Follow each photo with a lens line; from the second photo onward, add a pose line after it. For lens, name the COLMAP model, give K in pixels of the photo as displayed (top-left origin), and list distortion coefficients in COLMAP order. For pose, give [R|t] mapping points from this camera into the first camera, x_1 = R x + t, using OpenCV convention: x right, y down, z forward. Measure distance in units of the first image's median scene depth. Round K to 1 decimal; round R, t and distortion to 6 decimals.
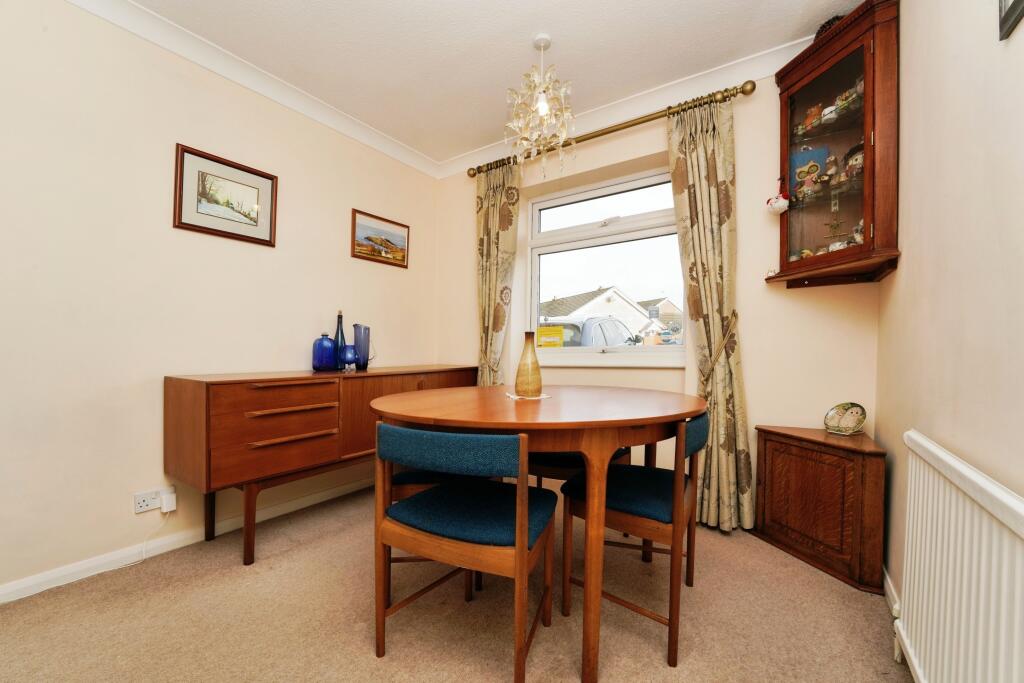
lens RADIAL K [[435.0, 0, 509.6], [0, 435.0, 355.4], [0, 0, 1]] dist [-0.000546, -0.000082]
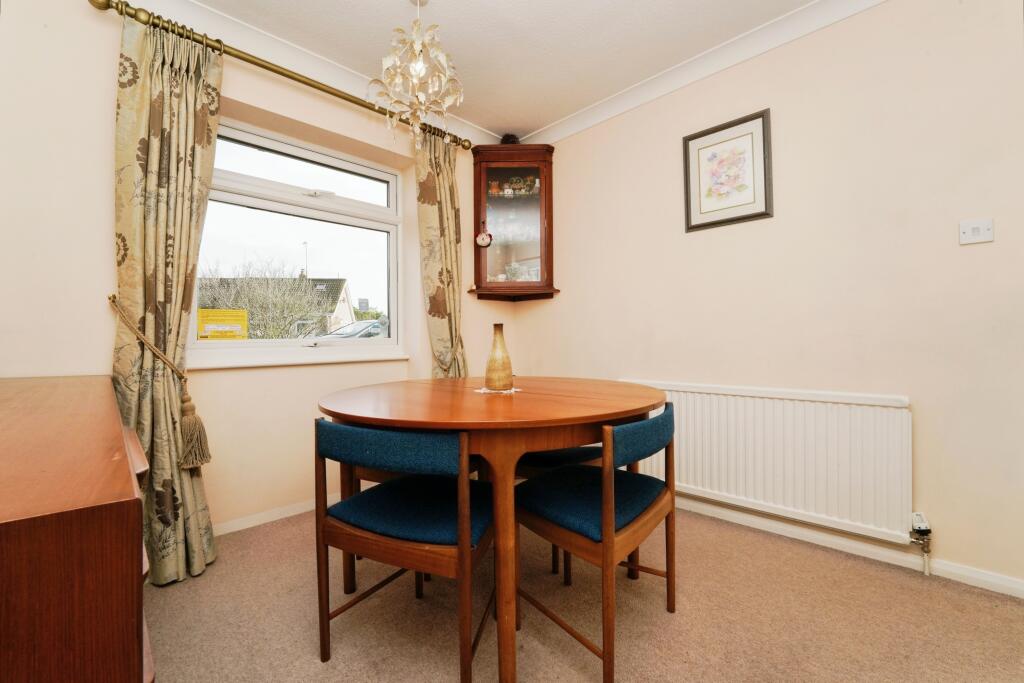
lens RADIAL K [[412.3, 0, 512.0], [0, 412.3, 341.5], [0, 0, 1]] dist [-0.020449, -0.000069]
pose [[0.204348, 0.001174, 0.978898, -0.541045], [0.013910, 0.999895, -0.004103, -0.007910], [-0.978799, 0.014455, 0.204310, 0.519754]]
